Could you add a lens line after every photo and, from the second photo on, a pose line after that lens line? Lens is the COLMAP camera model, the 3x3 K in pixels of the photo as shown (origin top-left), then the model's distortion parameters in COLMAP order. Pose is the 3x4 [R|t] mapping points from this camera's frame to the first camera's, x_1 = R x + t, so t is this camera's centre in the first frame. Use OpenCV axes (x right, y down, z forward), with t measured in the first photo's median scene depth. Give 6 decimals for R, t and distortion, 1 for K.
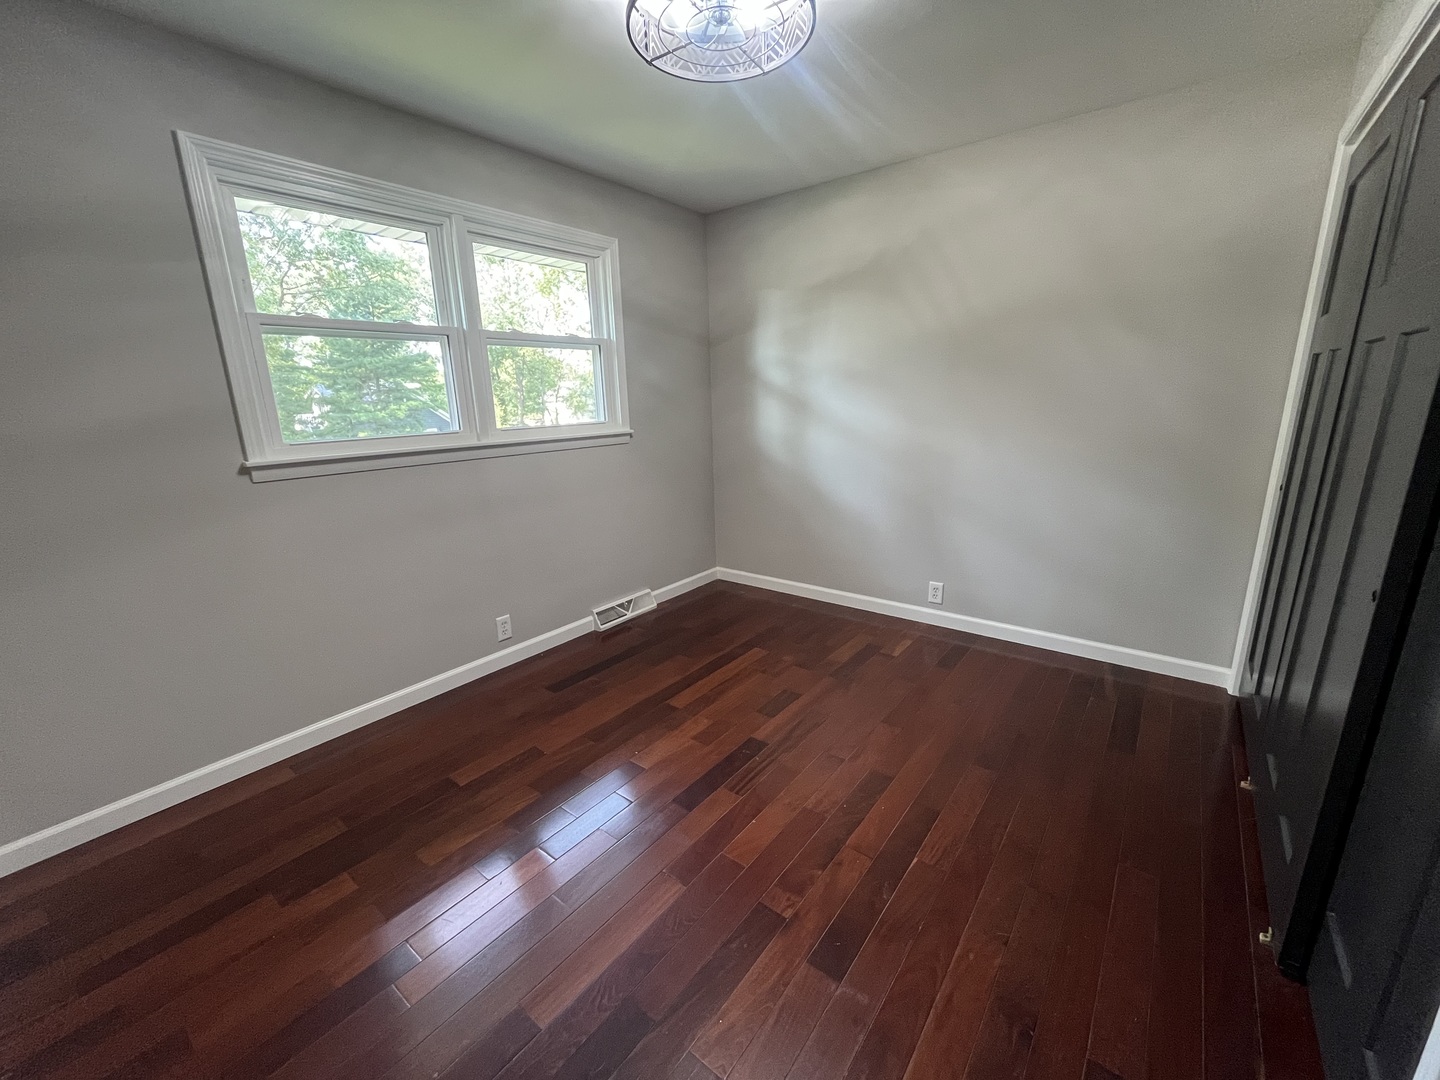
lens RADIAL K [[583.0, 0, 721.5], [0, 583.0, 543.6], [0, 0, 1]] dist [0.002585, -0.000152]
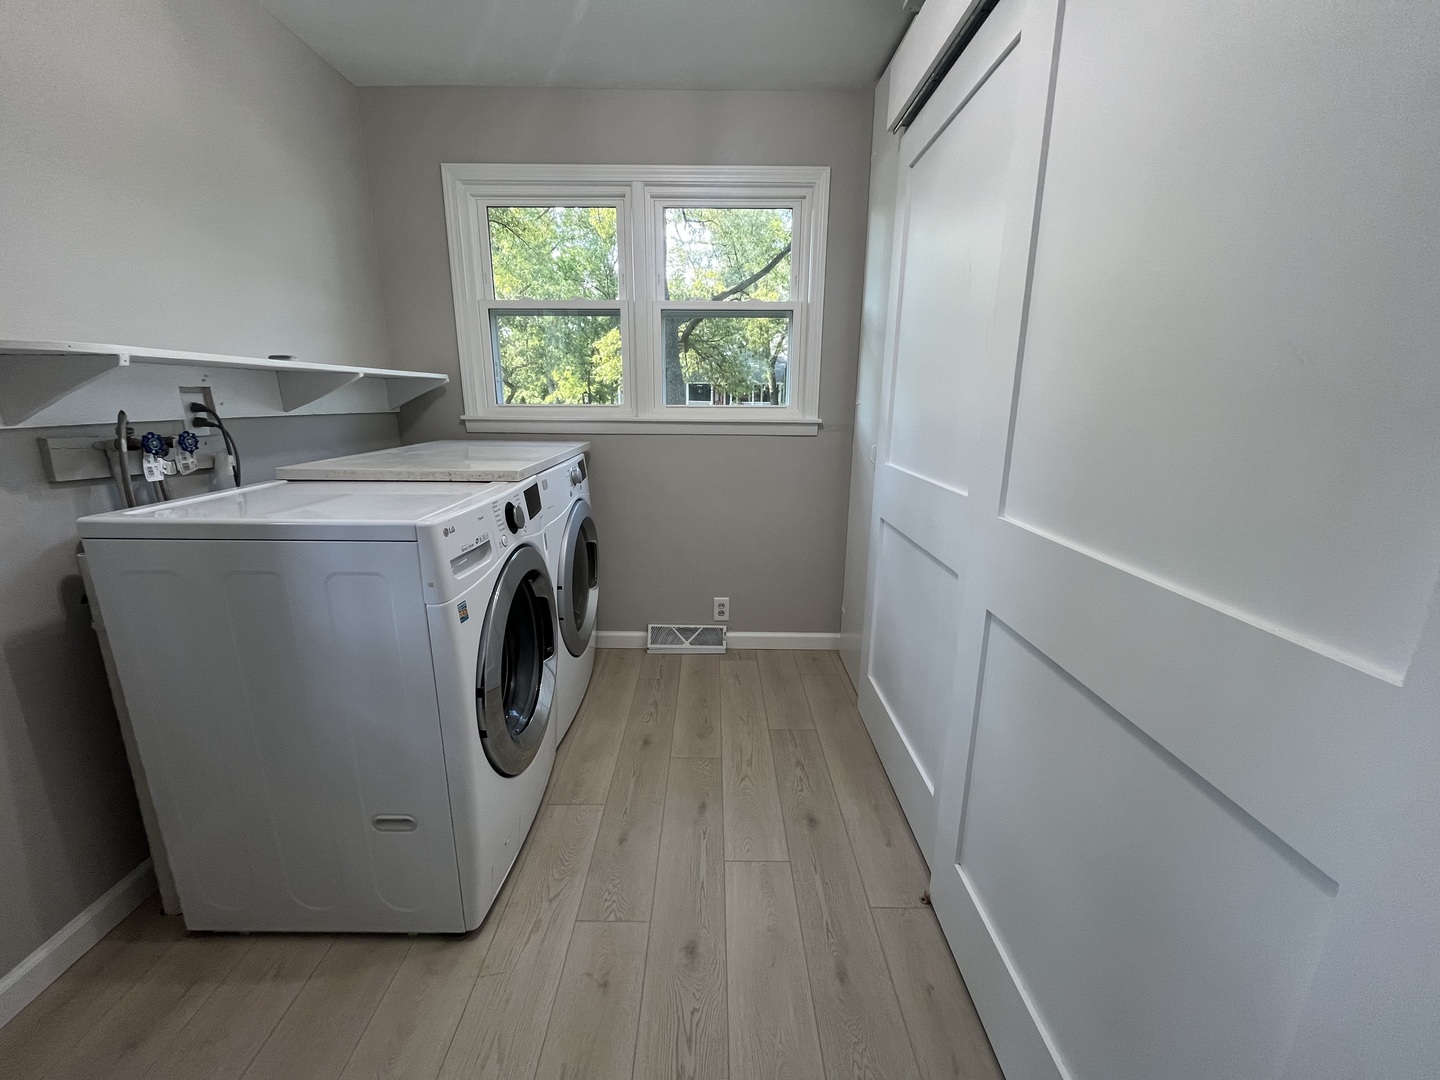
lens RADIAL K [[583.0, 0, 719.4], [0, 583.0, 541.5], [0, 0, 1]] dist [0.002585, -0.000152]
pose [[0.616743, 0.238187, -0.750264, 0.391244], [-0.223177, 0.966921, 0.123510, -0.102909], [0.754864, 0.091268, 0.649500, 0.405689]]
